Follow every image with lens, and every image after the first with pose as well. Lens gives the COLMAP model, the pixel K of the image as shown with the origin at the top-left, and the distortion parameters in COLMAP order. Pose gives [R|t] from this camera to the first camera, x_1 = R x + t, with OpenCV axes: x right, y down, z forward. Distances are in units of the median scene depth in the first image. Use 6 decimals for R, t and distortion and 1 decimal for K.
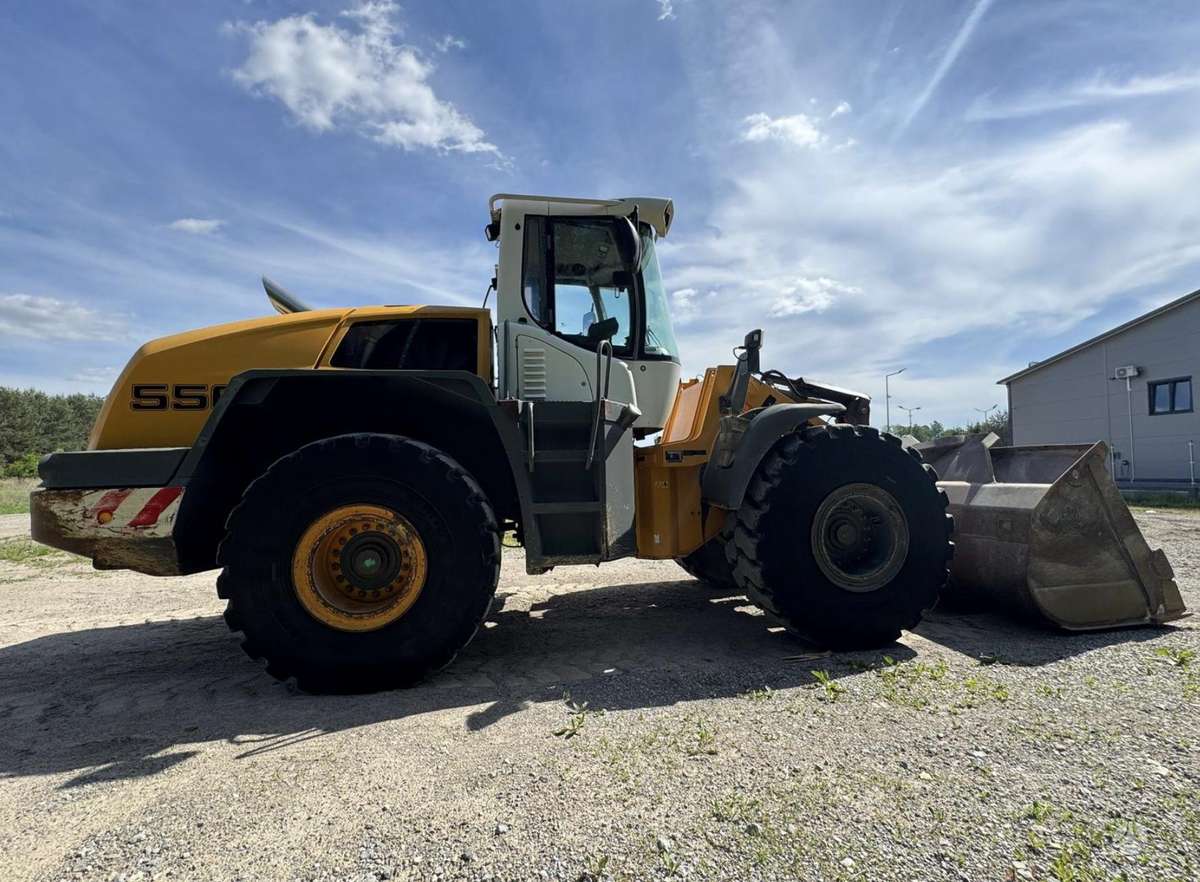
lens RADIAL K [[515.2, 0, 599.6], [0, 515.2, 448.8], [0, 0, 1]] dist [-0.002420, -0.000265]
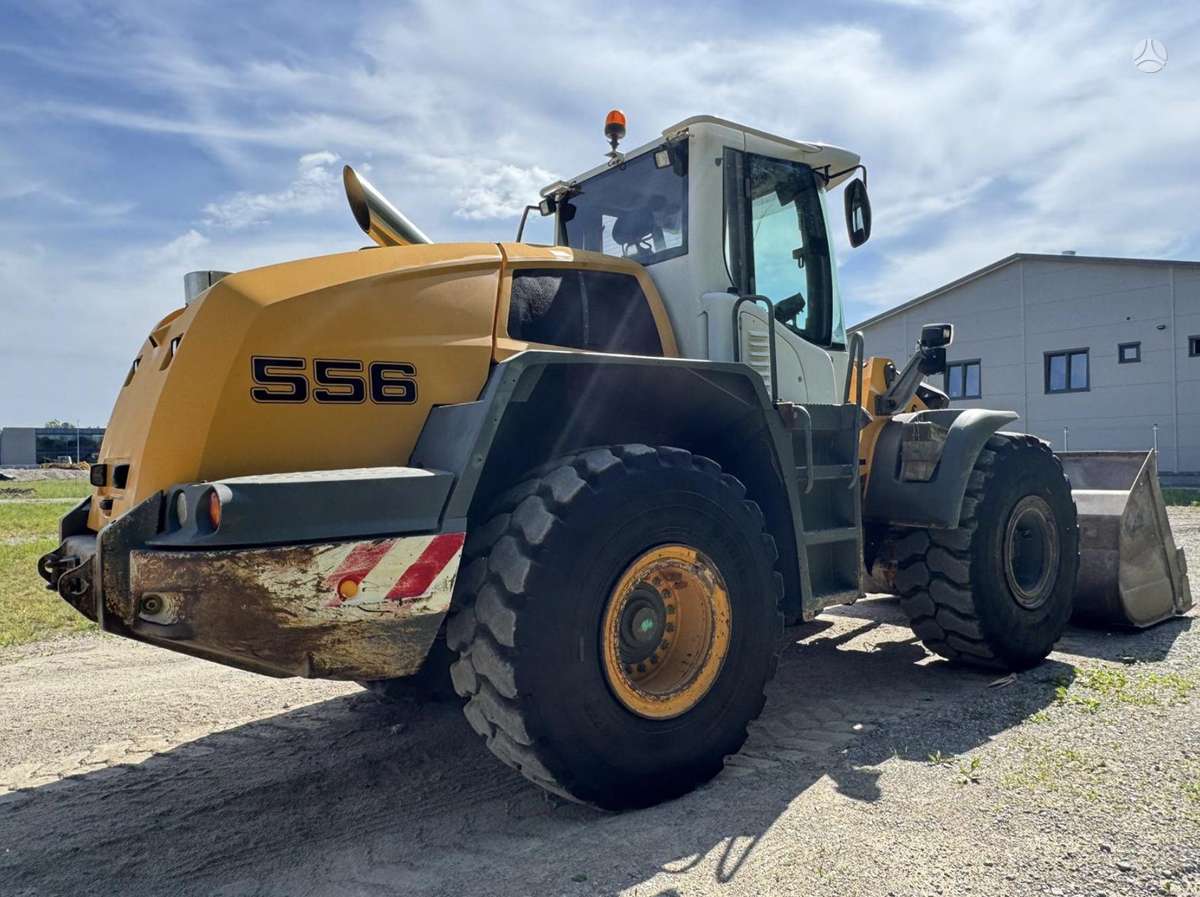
lens RADIAL K [[843.3, 0, 600.0], [0, 843.3, 448.5], [0, 0, 1]] dist [-0.002101, 0.000974]
pose [[0.883884, 0.000602, 0.467706, -1.092203], [-0.013034, 0.999642, 0.023345, -0.054500], [-0.467525, -0.026731, 0.883575, -0.007519]]
